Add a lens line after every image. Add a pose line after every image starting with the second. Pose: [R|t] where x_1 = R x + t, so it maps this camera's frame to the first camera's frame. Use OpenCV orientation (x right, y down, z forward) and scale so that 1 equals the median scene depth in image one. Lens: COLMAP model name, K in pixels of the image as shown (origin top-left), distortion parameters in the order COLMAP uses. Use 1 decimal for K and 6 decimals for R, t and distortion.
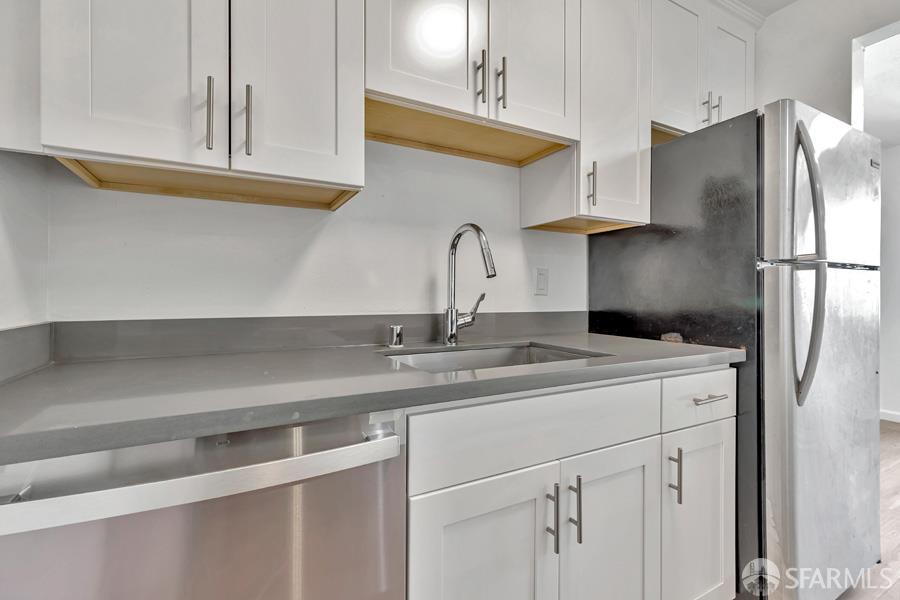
lens RADIAL K [[411.7, 0, 453.6], [0, 411.7, 299.1], [0, 0, 1]] dist [0.004252, 0.000231]
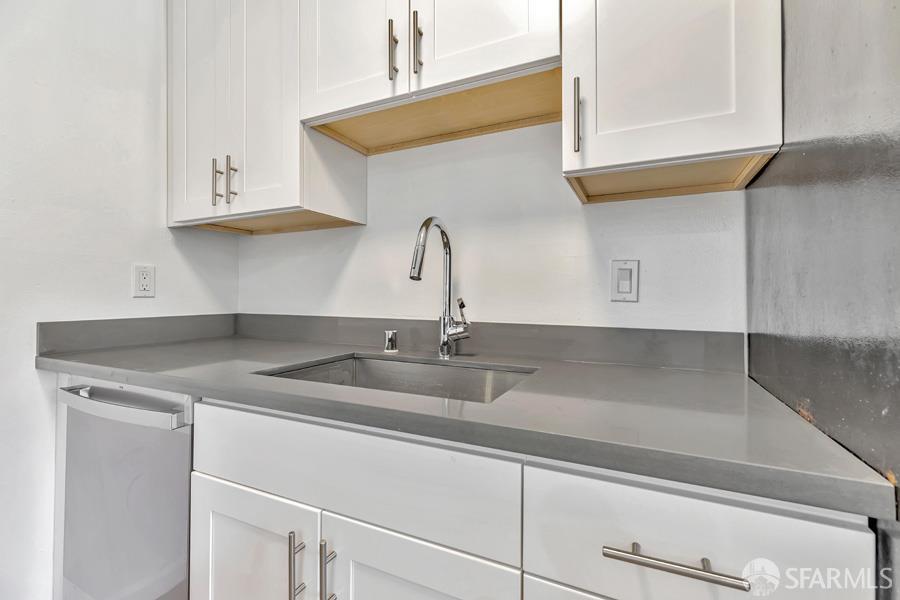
lens RADIAL K [[399.5, 0, 450.0], [0, 399.5, 300.0], [0, 0, 1]] dist [0.007593, 0.000205]
pose [[0.582428, 0.005690, -0.812863, 0.745114], [-0.020619, 0.999757, -0.007776, -0.005548], [0.812621, 0.021290, 0.582404, 0.548964]]
